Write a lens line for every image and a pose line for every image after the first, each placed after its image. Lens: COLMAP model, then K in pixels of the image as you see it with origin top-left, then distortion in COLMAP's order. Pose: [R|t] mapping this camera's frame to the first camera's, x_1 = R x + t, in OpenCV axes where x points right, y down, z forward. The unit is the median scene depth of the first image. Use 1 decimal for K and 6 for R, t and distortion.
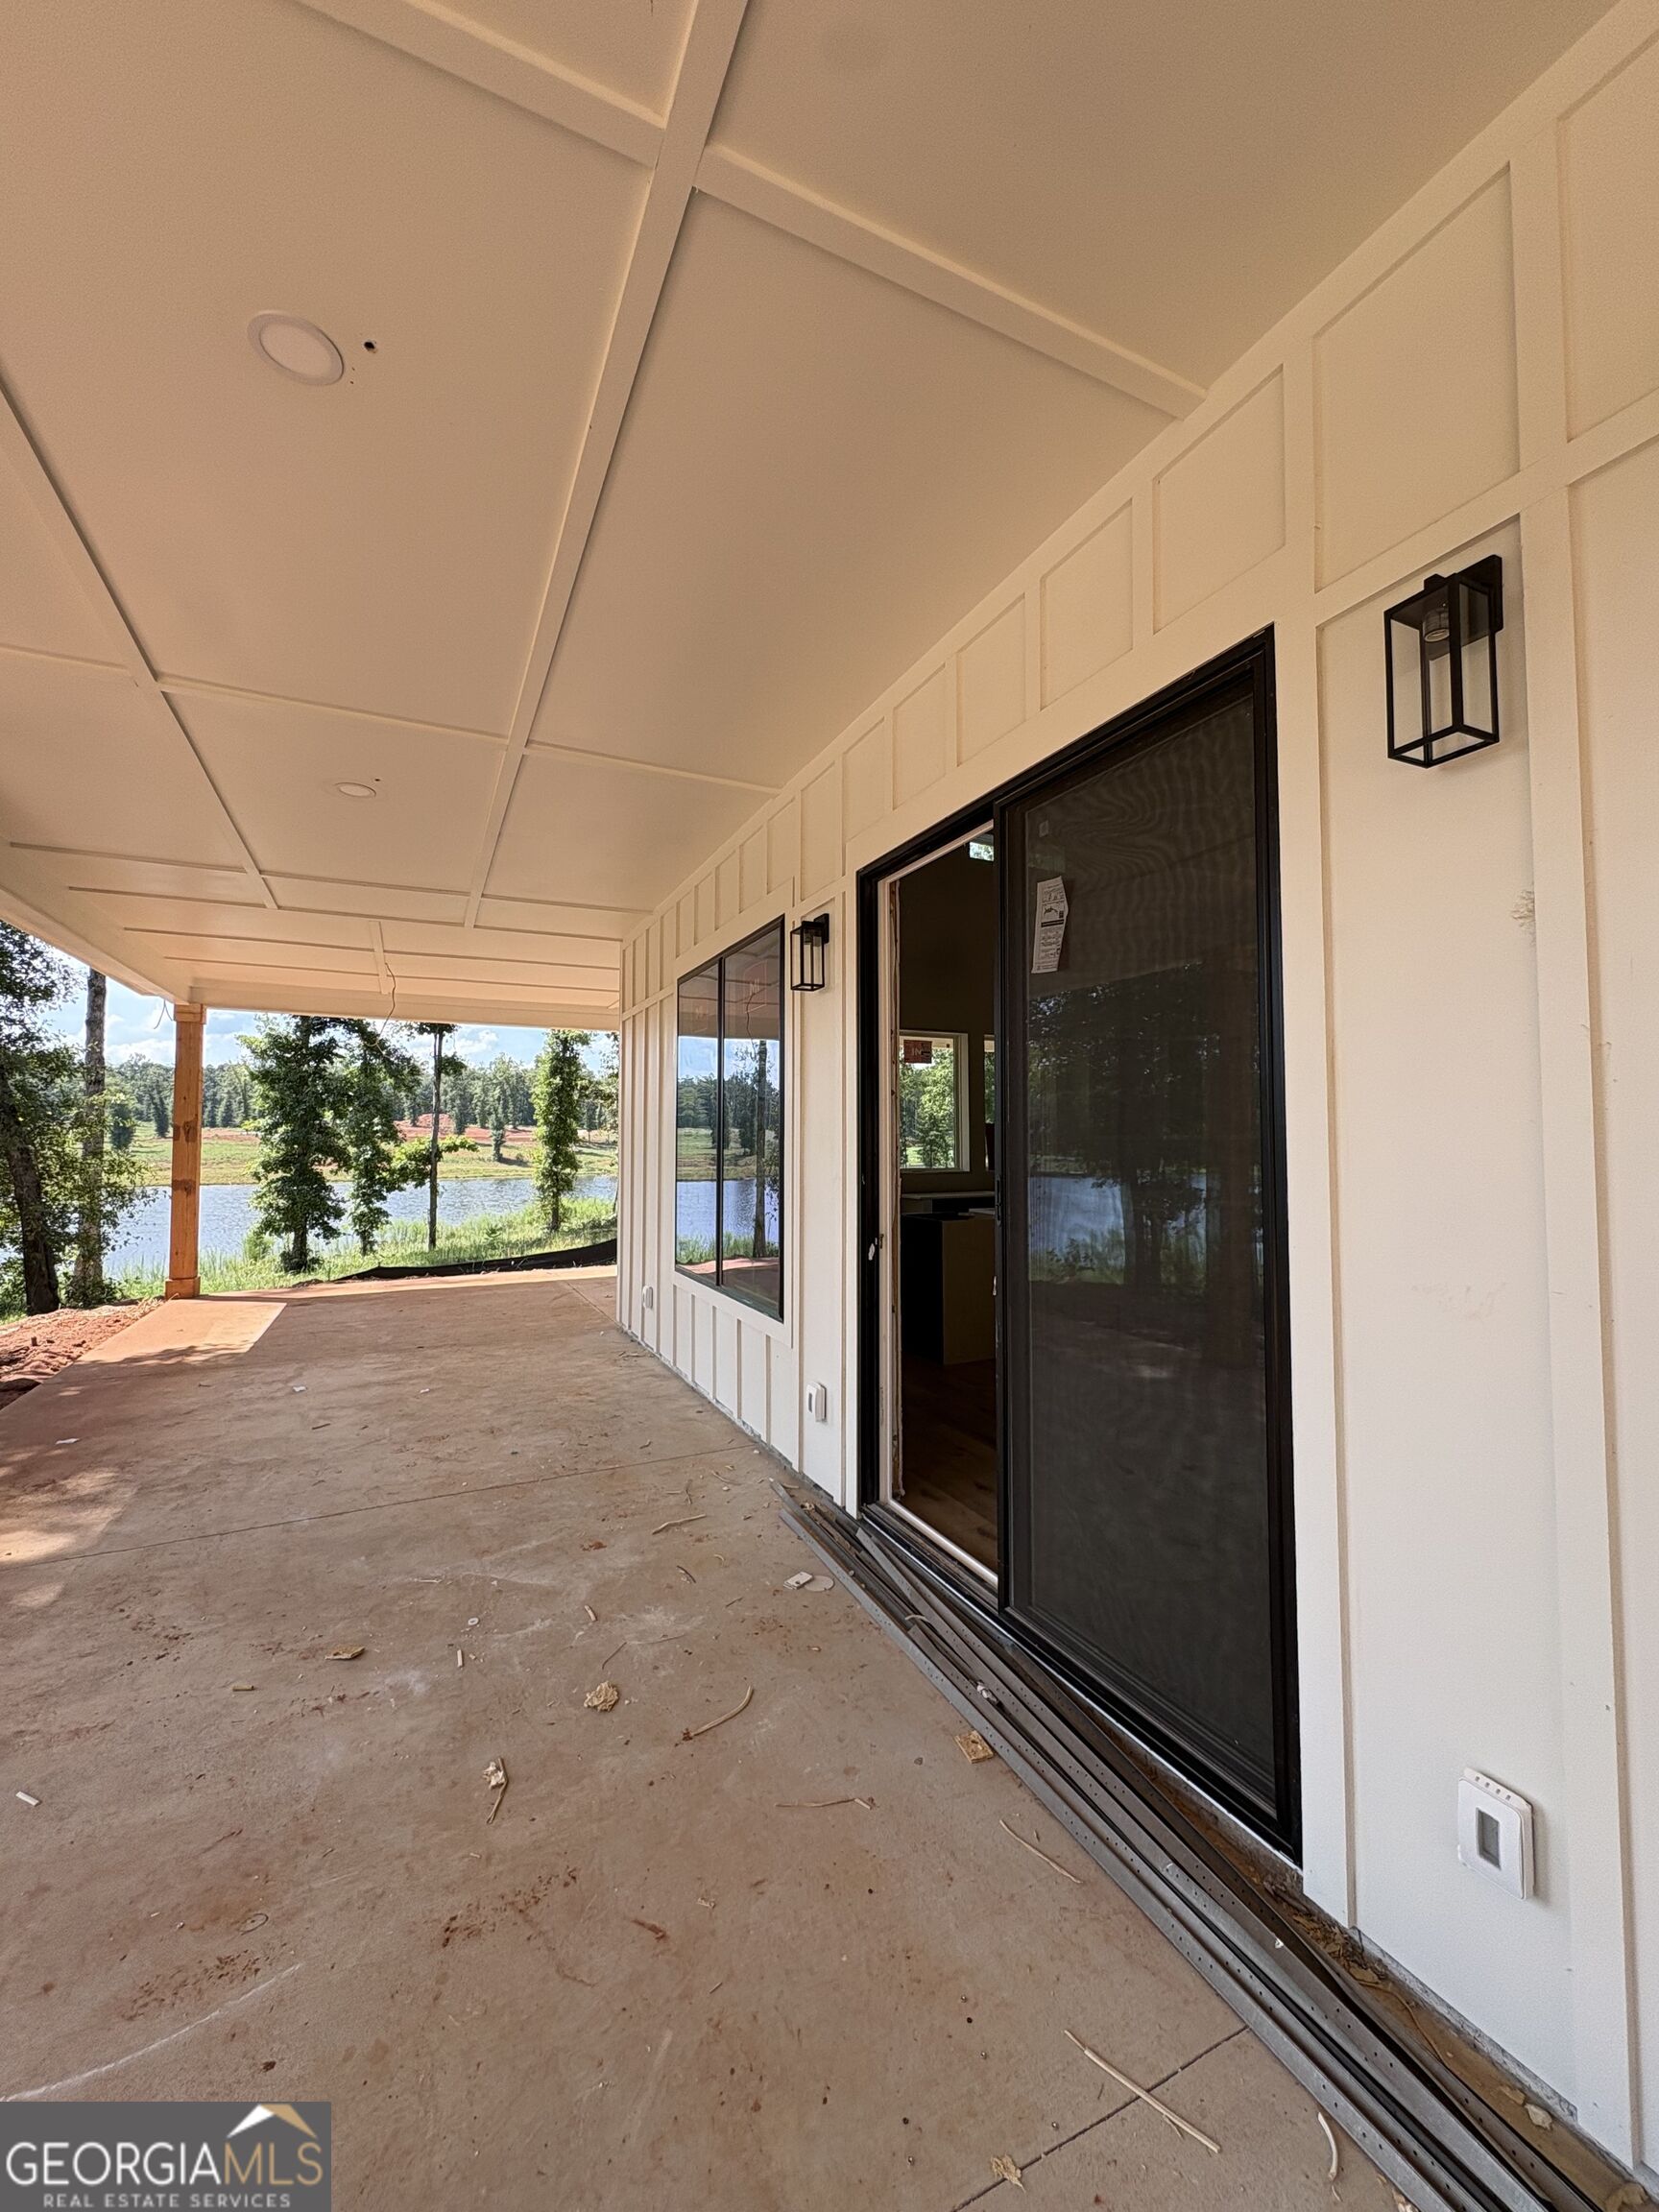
lens RADIAL K [[887.7, 0, 828.7], [0, 887.7, 1104.9], [0, 0, 1]] dist [0.001949, -0.000265]
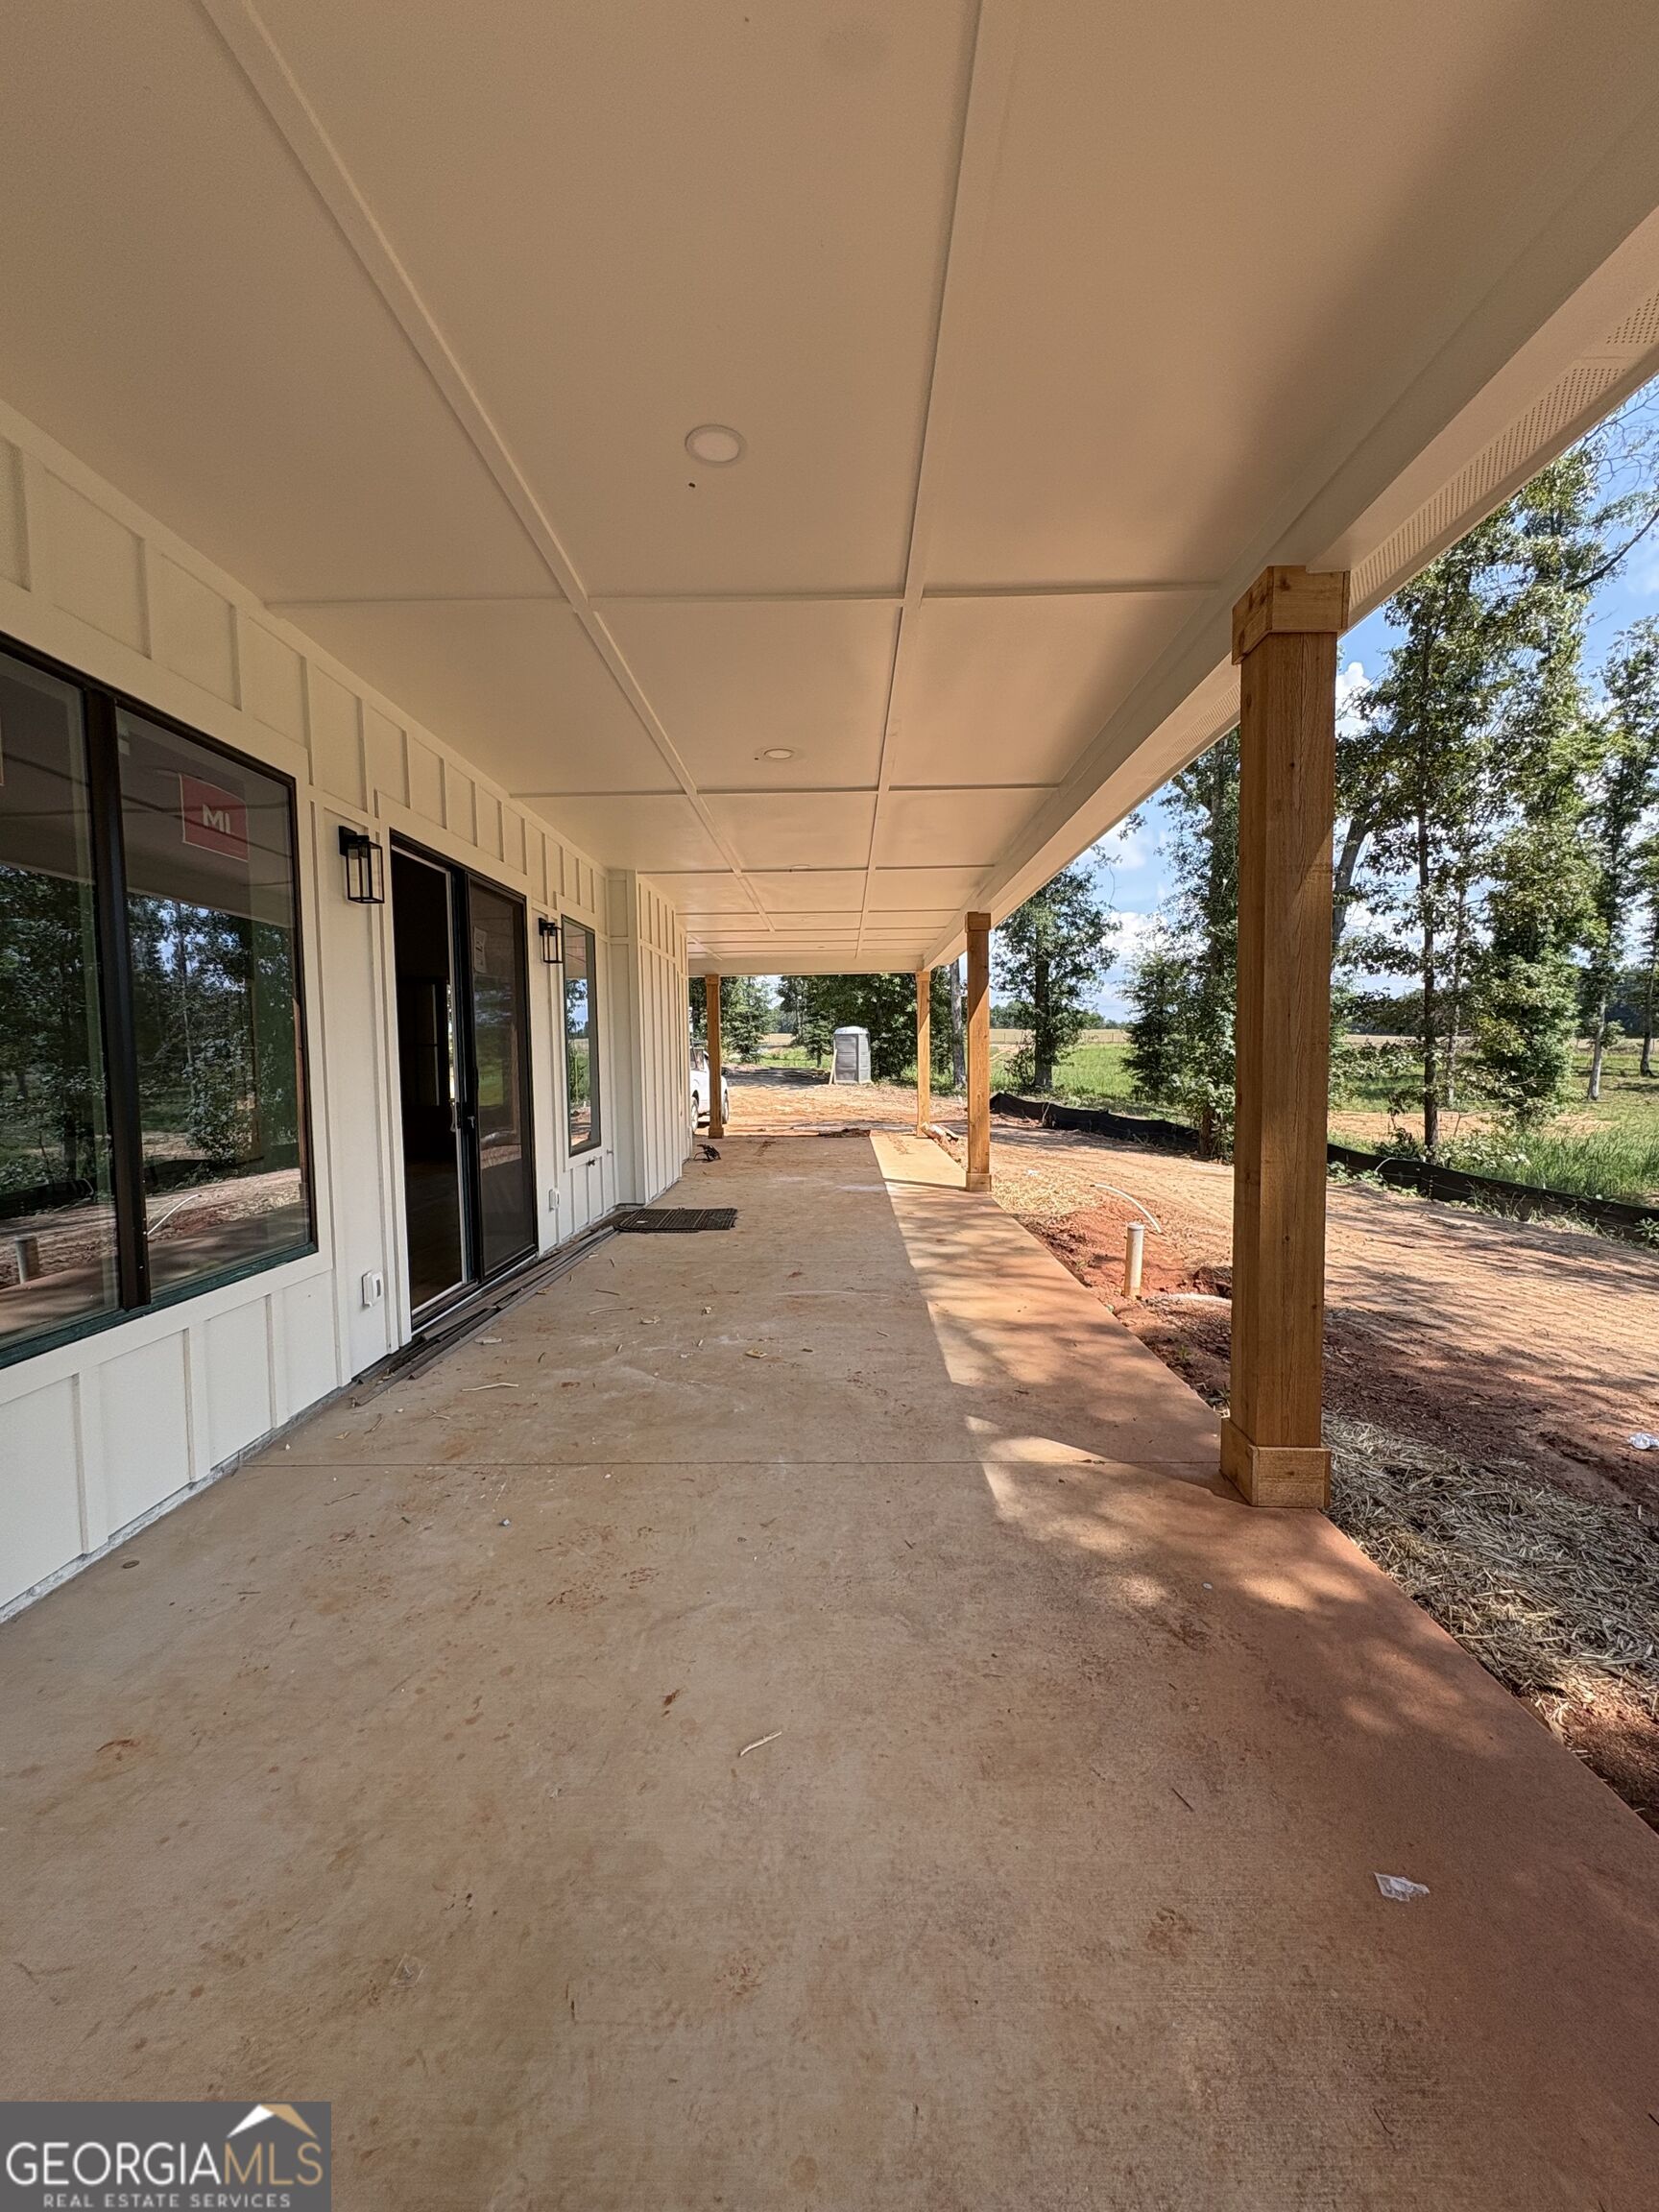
lens RADIAL K [[887.7, 0, 828.7], [0, 887.7, 1104.9], [0, 0, 1]] dist [0.001949, -0.000265]
pose [[-0.895297, -0.007800, 0.445401, -1.117071], [0.000245, 0.999838, 0.018002, 0.100782], [-0.445469, 0.016226, -0.895150, 1.928698]]
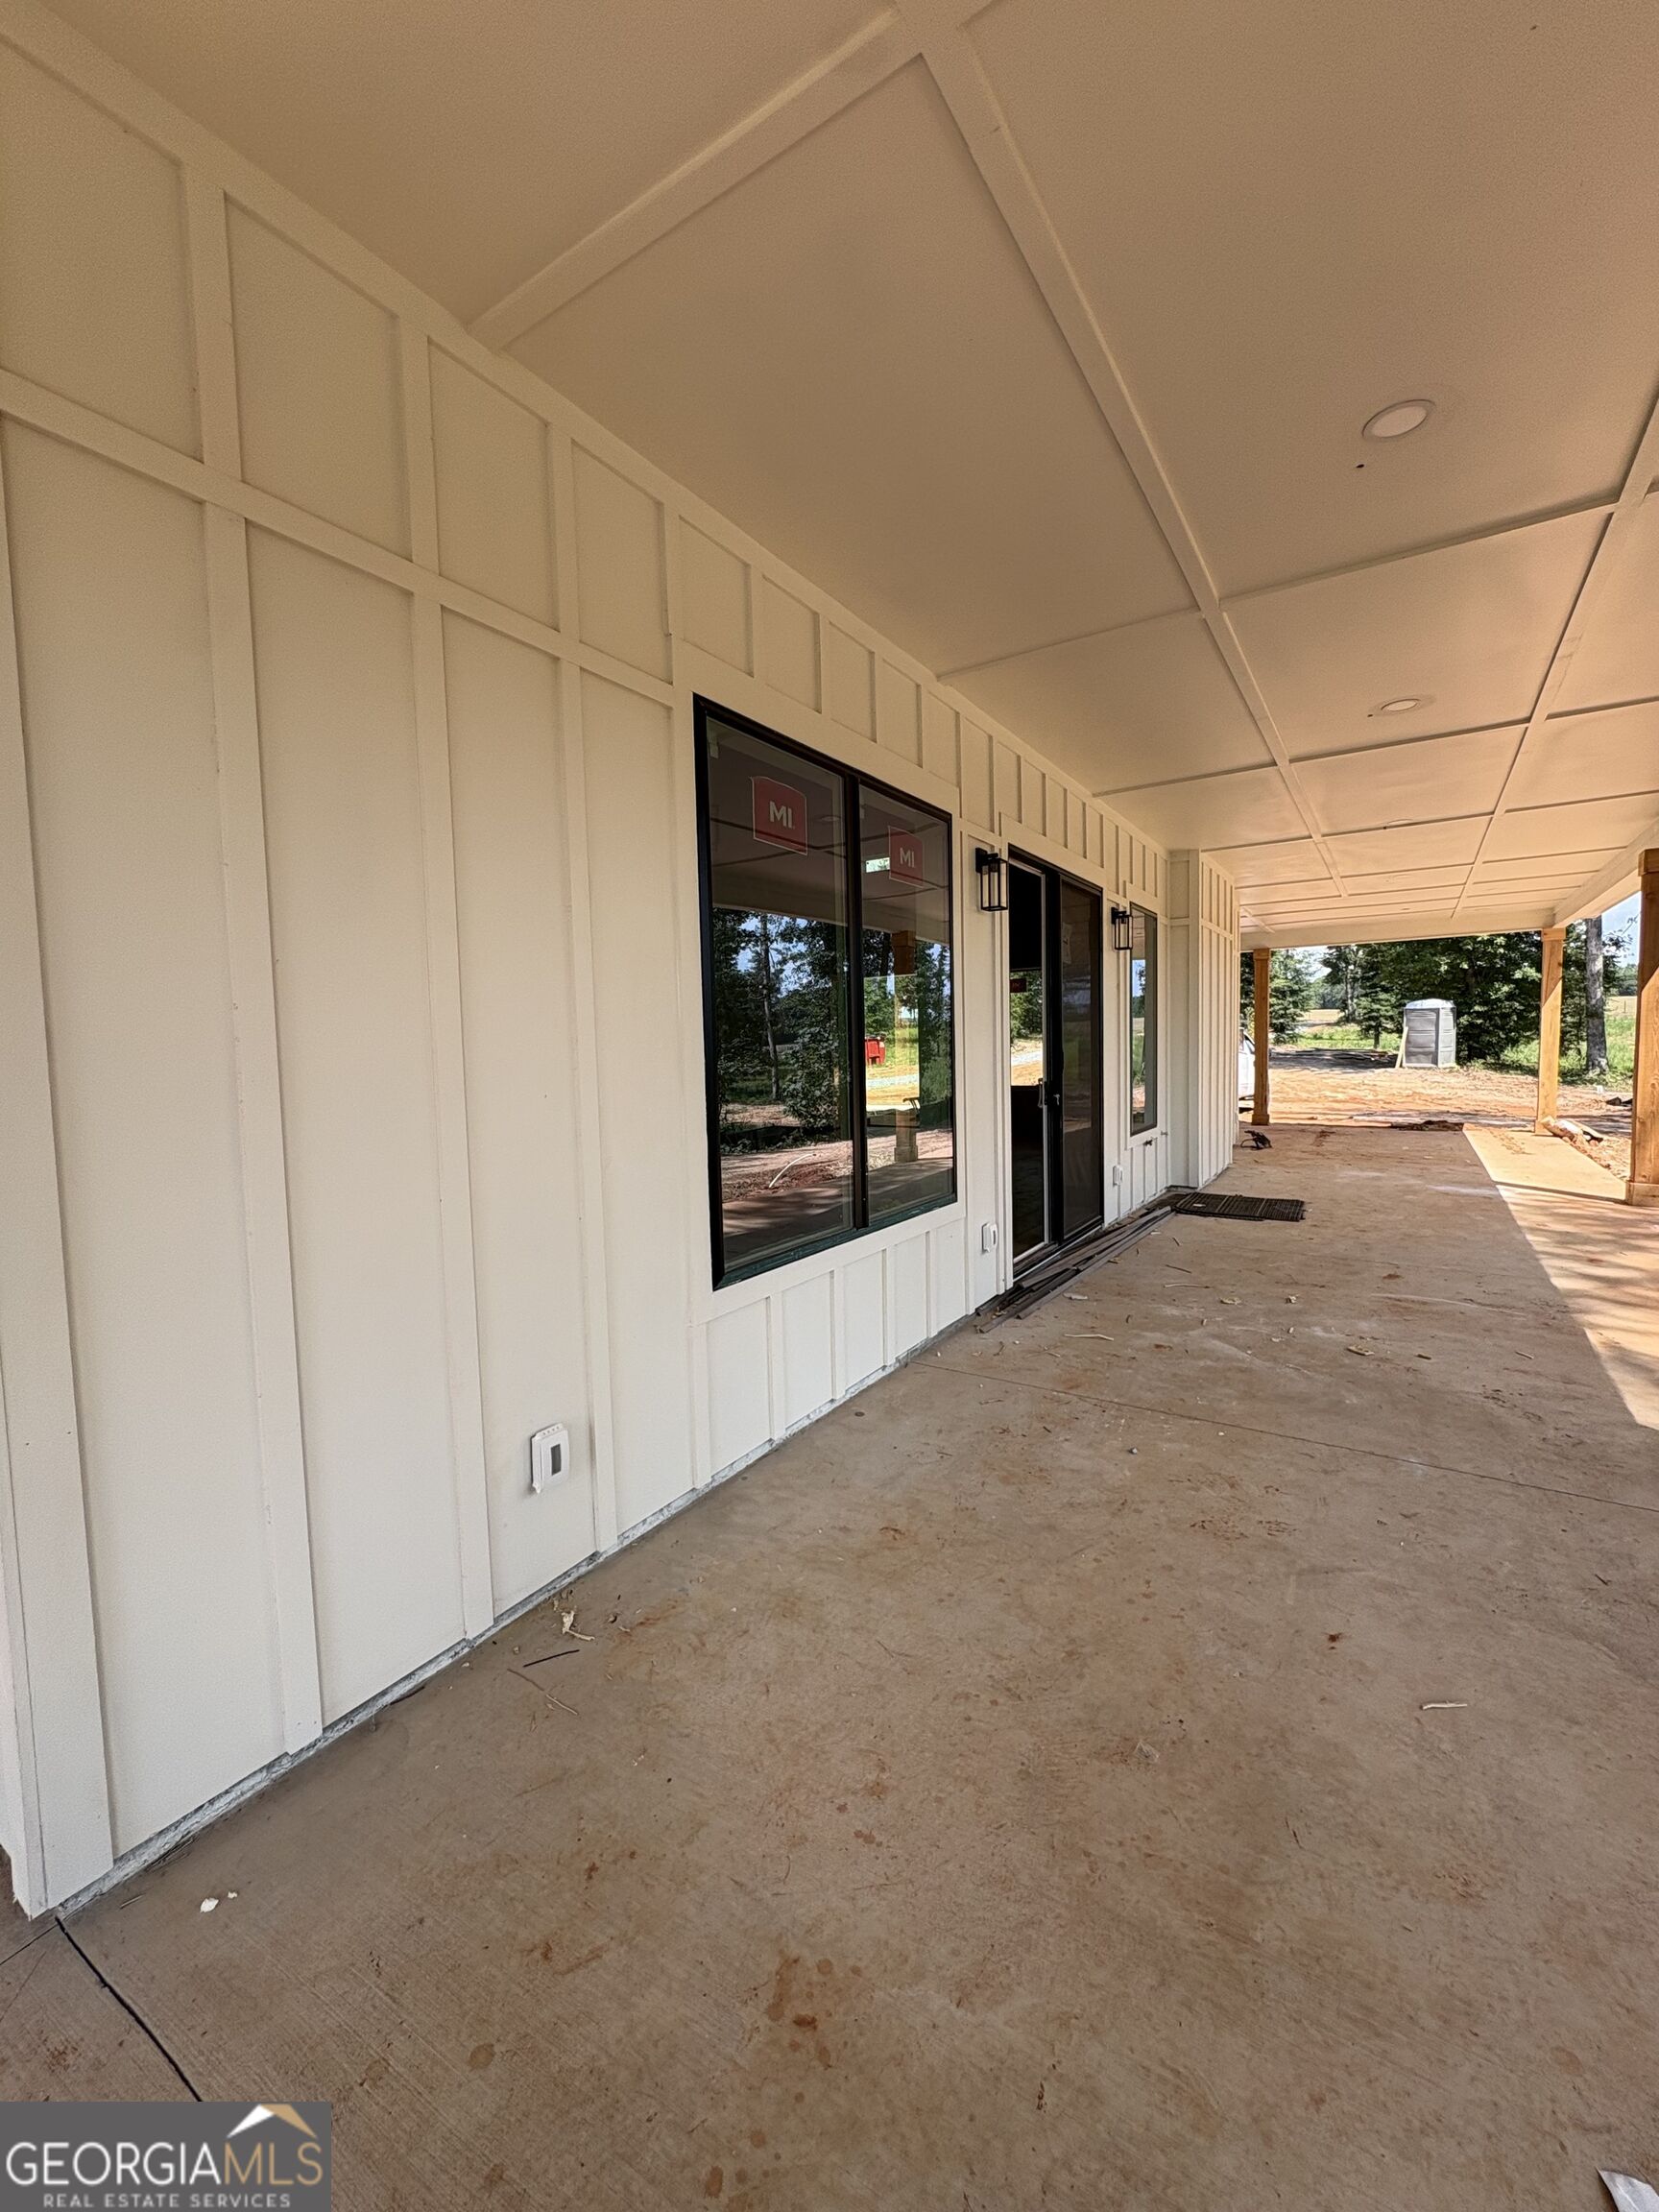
lens RADIAL K [[887.7, 0, 828.7], [0, 887.7, 1104.9], [0, 0, 1]] dist [0.001949, -0.000265]
pose [[-0.522103, -0.040124, 0.851938, -1.099914], [-0.009656, 0.999107, 0.041138, 0.102585], [-0.852828, 0.013252, -0.522024, 2.094560]]
